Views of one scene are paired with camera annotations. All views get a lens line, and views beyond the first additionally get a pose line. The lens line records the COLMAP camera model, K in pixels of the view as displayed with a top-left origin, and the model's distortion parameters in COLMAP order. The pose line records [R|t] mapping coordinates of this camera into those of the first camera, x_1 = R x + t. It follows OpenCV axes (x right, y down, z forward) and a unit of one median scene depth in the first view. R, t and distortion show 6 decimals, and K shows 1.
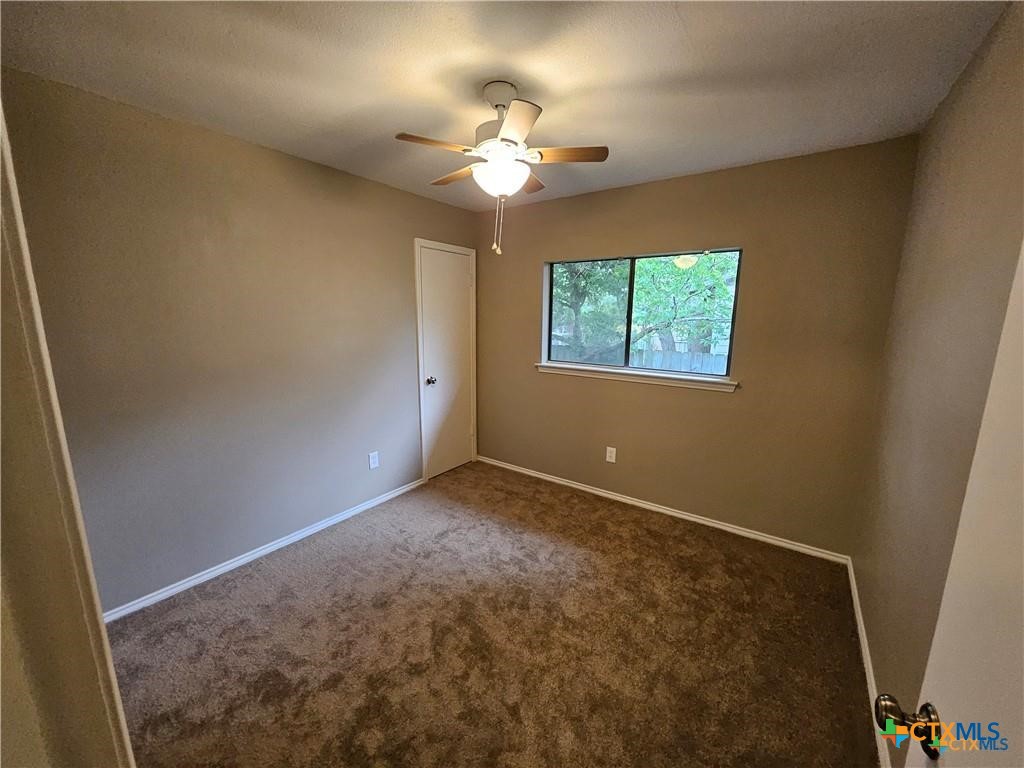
lens RADIAL K [[402.9, 0, 510.8], [0, 402.9, 389.2], [0, 0, 1]] dist [-0.001490, -0.000421]
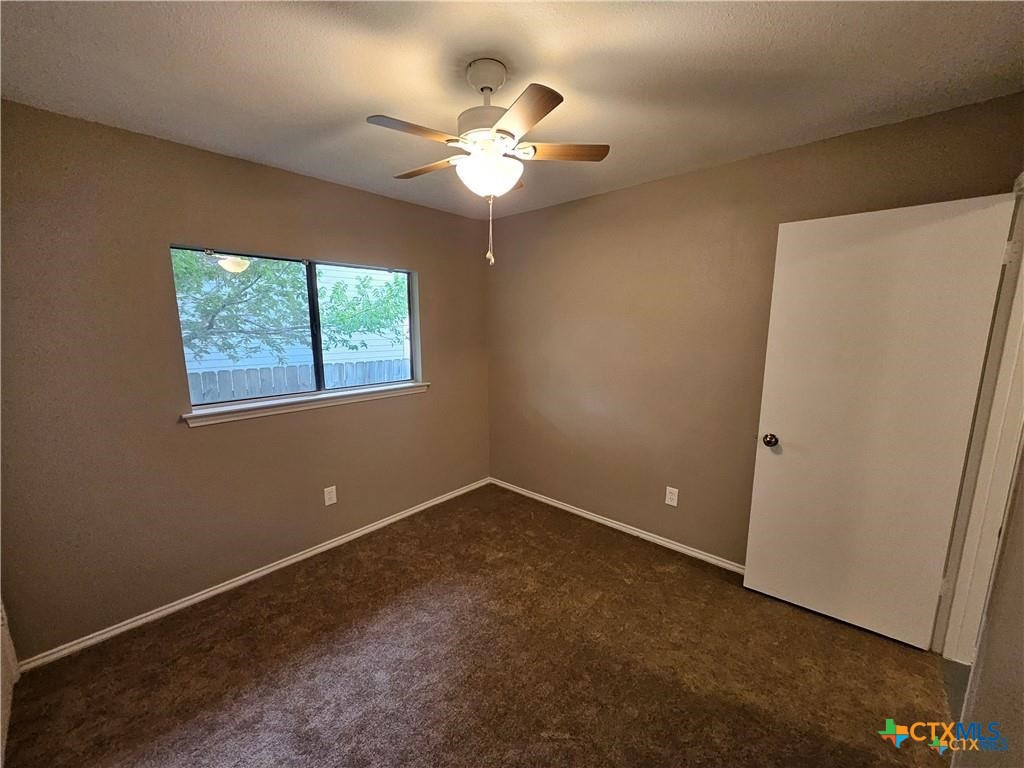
lens RADIAL K [[402.9, 0, 510.8], [0, 402.9, 389.2], [0, 0, 1]] dist [-0.001490, -0.000421]
pose [[0.110082, -0.169865, 0.979300, -0.579924], [0.184248, 0.971698, 0.147835, -0.125716], [-0.976696, 0.164160, 0.138264, 0.566842]]
